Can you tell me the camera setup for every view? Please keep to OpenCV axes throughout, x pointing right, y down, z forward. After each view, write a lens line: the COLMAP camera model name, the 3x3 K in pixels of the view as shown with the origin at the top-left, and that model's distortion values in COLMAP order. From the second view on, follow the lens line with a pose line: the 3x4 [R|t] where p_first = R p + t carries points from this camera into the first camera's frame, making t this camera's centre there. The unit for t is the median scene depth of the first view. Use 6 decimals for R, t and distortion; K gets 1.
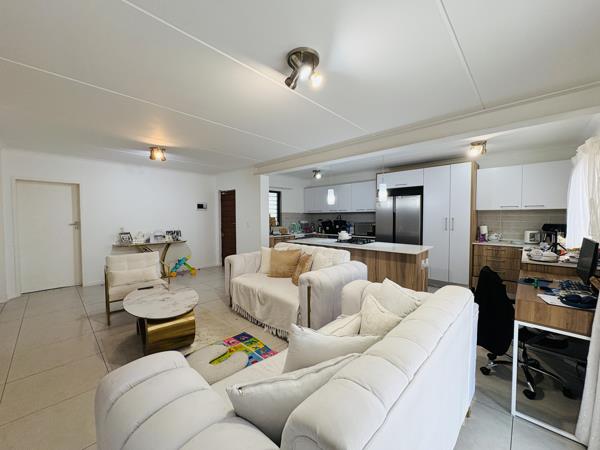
lens RADIAL K [[238.9, 0, 300.3], [0, 238.9, 223.7], [0, 0, 1]] dist [-0.003109, 0.000656]
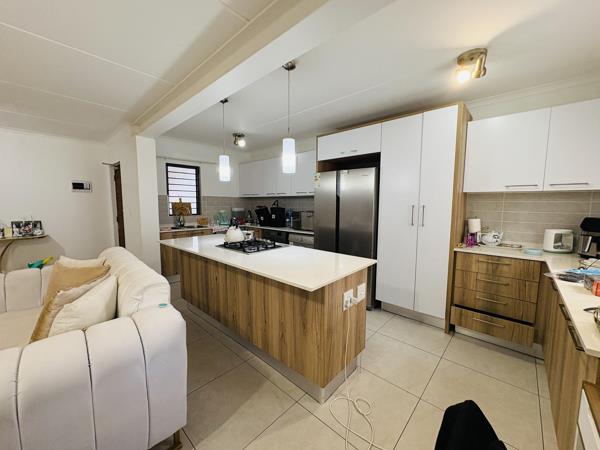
lens RADIAL K [[238.9, 0, 300.9], [0, 238.9, 222.8], [0, 0, 1]] dist [-0.003109, 0.000656]
pose [[0.999771, 0.005923, 0.020556, 0.325221], [-0.007014, 0.998550, 0.053380, -0.010761], [-0.020210, -0.053512, 0.998363, 0.416446]]
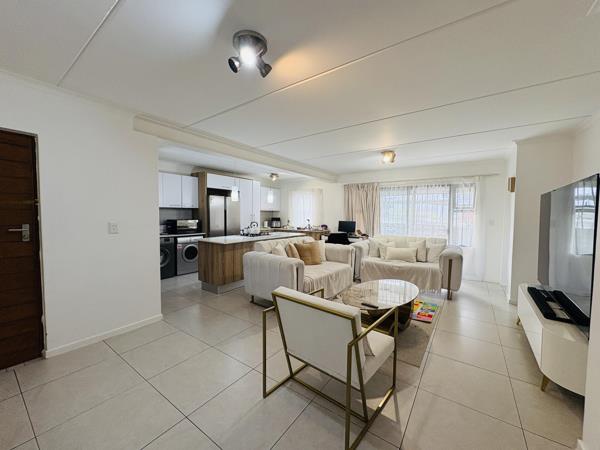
lens RADIAL K [[238.9, 0, 299.5], [0, 238.9, 222.7], [0, 0, 1]] dist [-0.003109, 0.000656]
pose [[-0.143461, -0.033386, 0.989093, -0.962056], [0.019210, 0.999149, 0.036511, -0.024158], [-0.989470, 0.024239, -0.142697, 0.929758]]
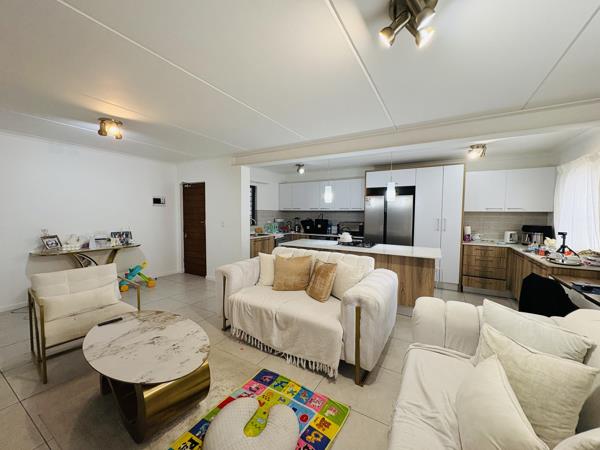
lens RADIAL K [[238.9, 0, 300.6], [0, 238.9, 223.3], [0, 0, 1]] dist [-0.003109, 0.000656]
pose [[0.973483, 0.000894, 0.228759, -0.191702], [-0.004573, 0.999869, 0.015551, -0.018020], [-0.228715, -0.016185, 0.973359, 0.150160]]
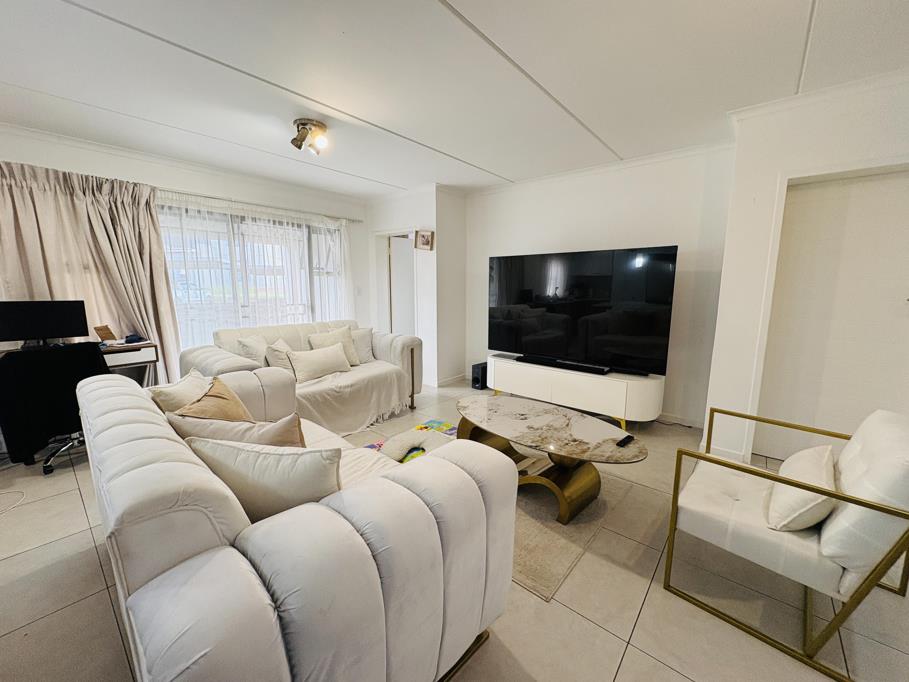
lens RADIAL K [[362.0, 0, 453.5], [0, 362.0, 341.7], [0, 0, 1]] dist [-0.003109, 0.000656]
pose [[-0.997796, 0.009765, -0.065629, -0.202367], [-0.002518, 0.982825, 0.184524, -0.023039], [0.066304, 0.184283, -0.980634, 1.116562]]
